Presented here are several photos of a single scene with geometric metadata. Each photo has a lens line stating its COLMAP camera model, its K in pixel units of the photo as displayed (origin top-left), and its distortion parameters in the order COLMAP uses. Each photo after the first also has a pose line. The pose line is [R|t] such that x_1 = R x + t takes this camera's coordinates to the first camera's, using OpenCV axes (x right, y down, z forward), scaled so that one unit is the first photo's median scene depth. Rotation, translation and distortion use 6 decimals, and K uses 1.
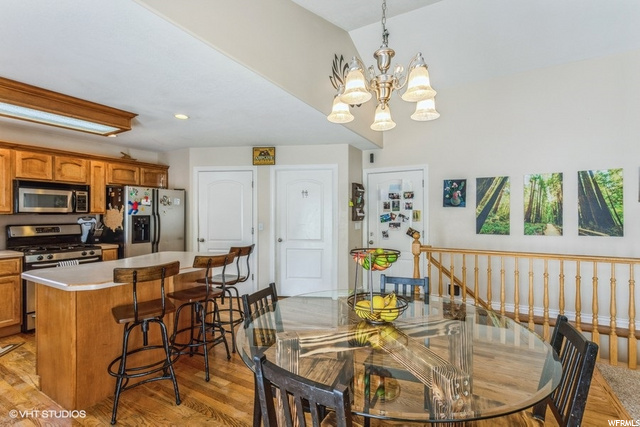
lens RADIAL K [[305.8, 0, 314.2], [0, 305.8, 215.1], [0, 0, 1]] dist [0.005652, 0.001967]
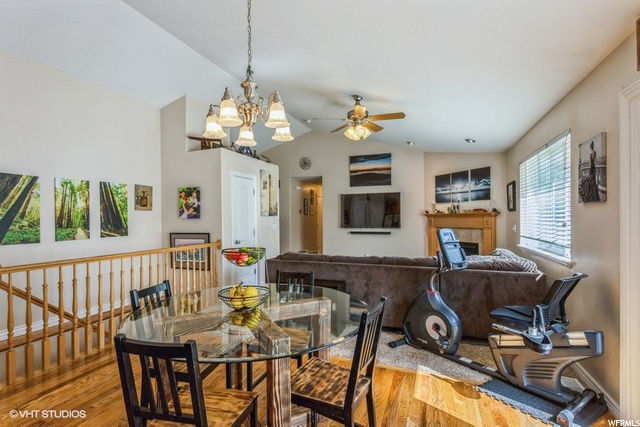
lens RADIAL K [[305.8, 0, 314.0], [0, 305.8, 218.8], [0, 0, 1]] dist [0.005652, 0.001967]
pose [[-0.140780, -0.002577, 0.990038, -0.351424], [0.011294, 0.999927, 0.004208, 0.000492], [-0.989977, 0.011774, -0.140740, 0.334134]]
